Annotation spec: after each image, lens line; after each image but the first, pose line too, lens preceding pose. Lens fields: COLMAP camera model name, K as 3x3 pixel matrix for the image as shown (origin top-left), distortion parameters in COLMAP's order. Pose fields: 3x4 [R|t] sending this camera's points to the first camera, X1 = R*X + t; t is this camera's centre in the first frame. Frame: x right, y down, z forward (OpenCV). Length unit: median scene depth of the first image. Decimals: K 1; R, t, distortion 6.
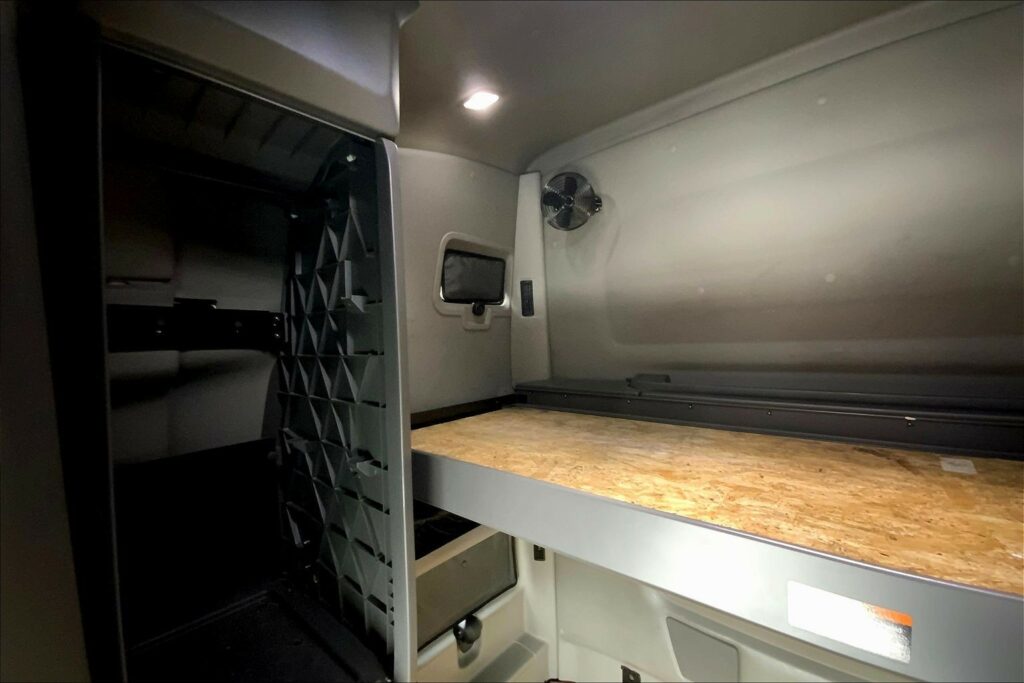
lens RADIAL K [[402.0, 0, 502.6], [0, 402.0, 335.9], [0, 0, 1]] dist [-0.034694, -0.003245]
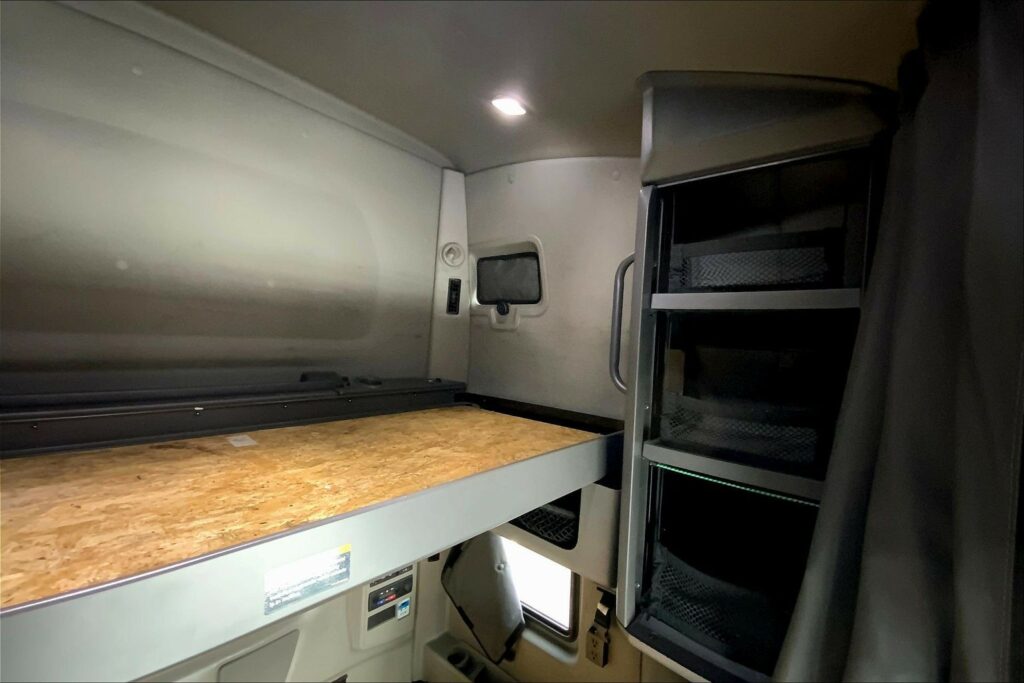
lens RADIAL K [[402.0, 0, 521.7], [0, 402.0, 334.7], [0, 0, 1]] dist [-0.034694, -0.003245]
pose [[-0.053526, 0.034133, 0.997983, -0.172469], [-0.044462, 0.998343, -0.036530, 0.003556], [-0.997576, -0.046328, -0.051919, 0.198961]]
